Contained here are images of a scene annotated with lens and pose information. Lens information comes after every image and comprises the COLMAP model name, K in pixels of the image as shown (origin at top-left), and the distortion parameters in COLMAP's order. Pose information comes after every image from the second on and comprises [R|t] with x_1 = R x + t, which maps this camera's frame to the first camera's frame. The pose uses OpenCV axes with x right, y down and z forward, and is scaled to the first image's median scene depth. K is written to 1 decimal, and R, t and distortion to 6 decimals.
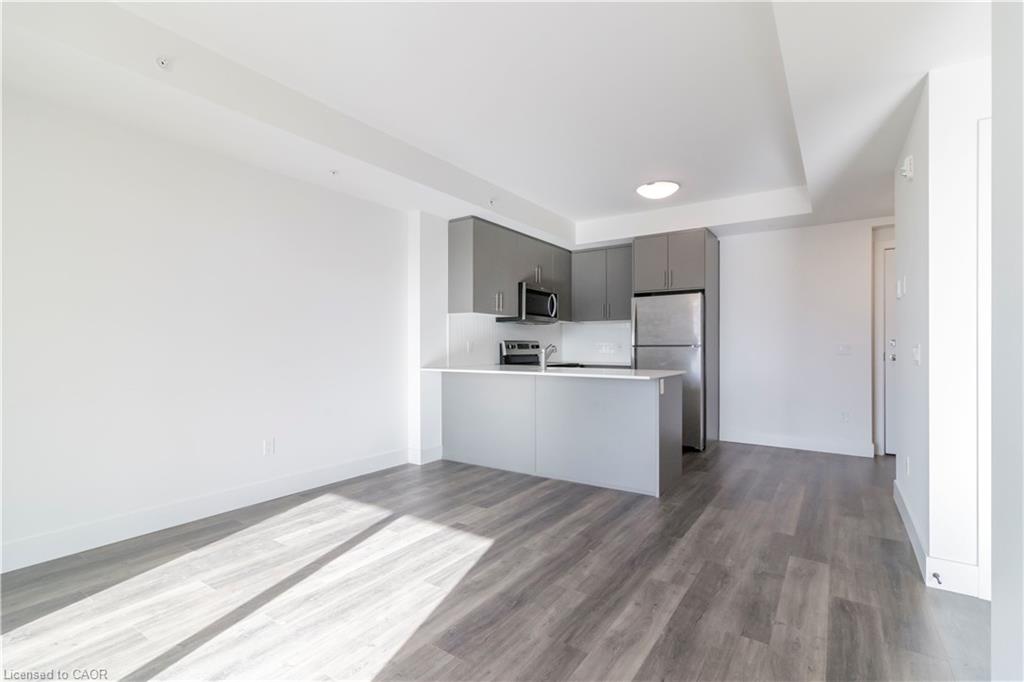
lens RADIAL K [[474.8, 0, 514.6], [0, 474.8, 347.3], [0, 0, 1]] dist [0.000068, 0.000111]
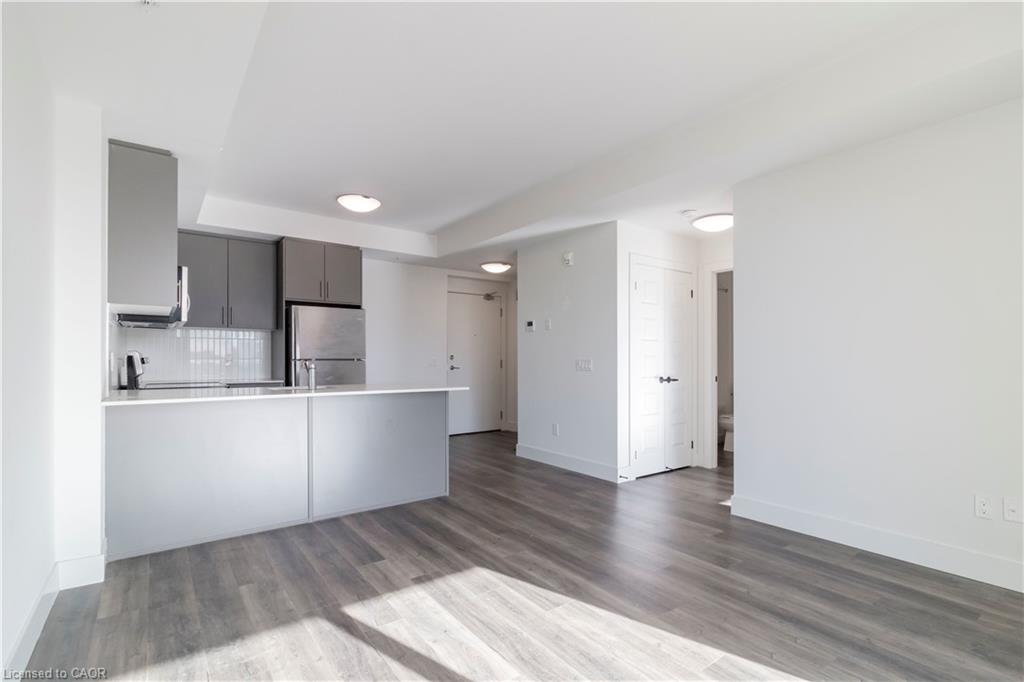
lens RADIAL K [[482.2, 0, 512.3], [0, 482.2, 359.3], [0, 0, 1]] dist [0.000119, 0.000134]
pose [[0.321364, 0.000064, 0.946956, -0.499479], [0.000708, 1.000000, -0.000308, -0.003417], [-0.946955, 0.000769, 0.321364, 0.337055]]
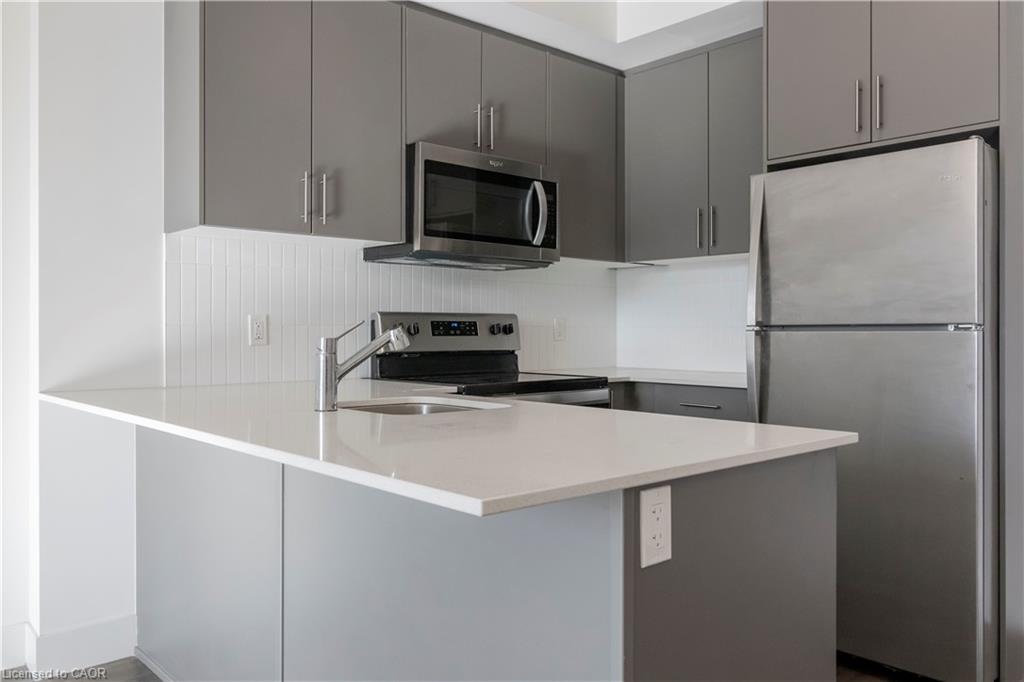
lens RADIAL K [[808.1, 0, 512.0], [0, 808.1, 341.0], [0, 0, 1]] dist [-0.003522, -0.000311]
pose [[0.974485, 0.003071, -0.224430, 0.223086], [-0.000818, 0.999948, 0.010128, 0.001380], [0.224449, -0.009686, 0.974438, 0.455320]]
